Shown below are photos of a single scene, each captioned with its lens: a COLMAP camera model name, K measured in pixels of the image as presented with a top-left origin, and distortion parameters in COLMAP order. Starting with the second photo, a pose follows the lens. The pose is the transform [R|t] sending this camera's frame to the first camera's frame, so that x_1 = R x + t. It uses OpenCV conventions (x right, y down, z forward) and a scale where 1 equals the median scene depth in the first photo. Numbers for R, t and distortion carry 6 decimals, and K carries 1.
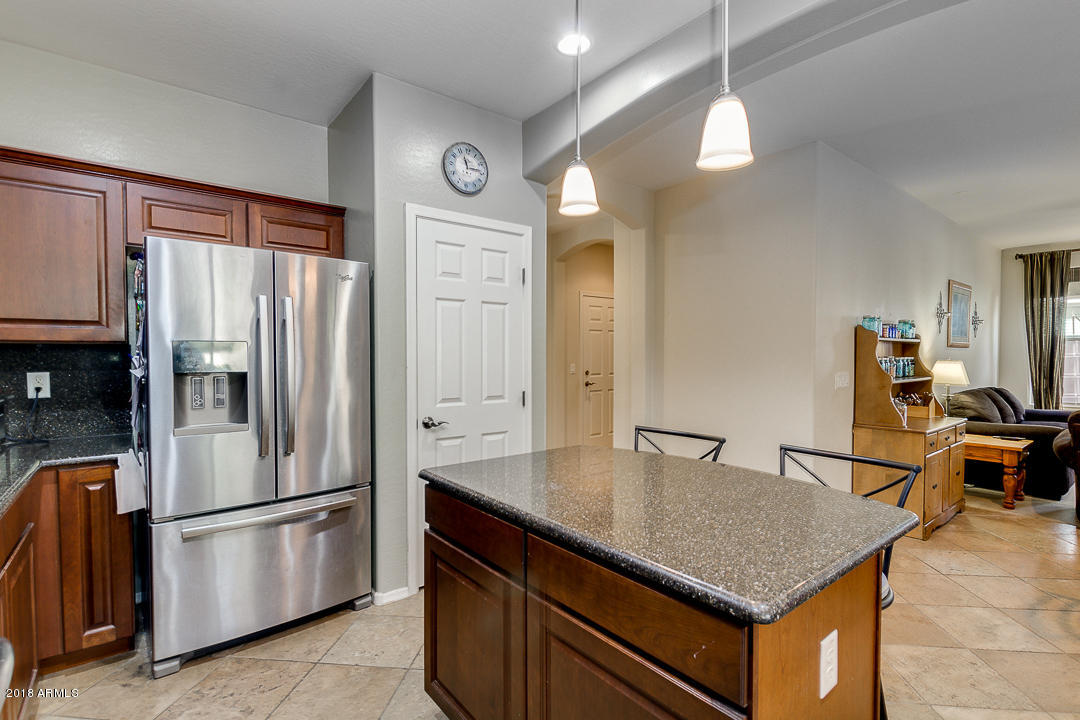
lens RADIAL K [[502.4, 0, 550.9], [0, 502.4, 365.6], [0, 0, 1]] dist [0.002376, -0.000187]
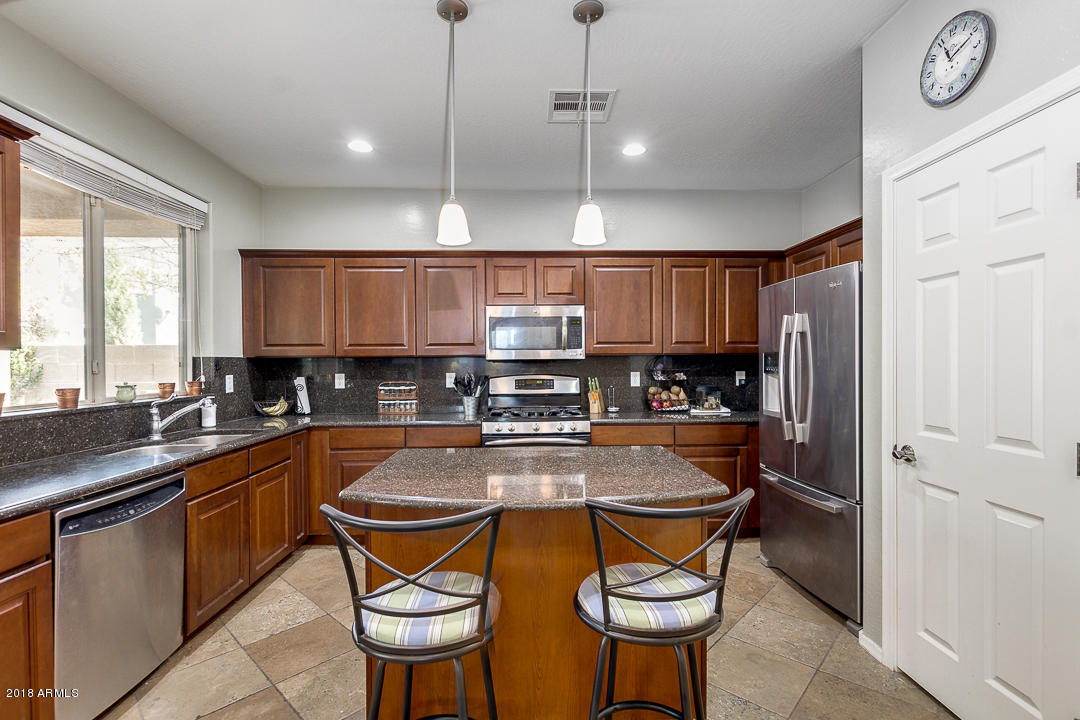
lens RADIAL K [[495.2, 0, 537.4], [0, 495.2, 365.7], [0, 0, 1]] dist [0.012675, -0.000001]
pose [[-0.610930, 0.007204, -0.791652, 0.644938], [-0.017295, 0.999599, 0.022443, -0.019728], [0.791496, 0.027403, -0.610560, 0.991073]]
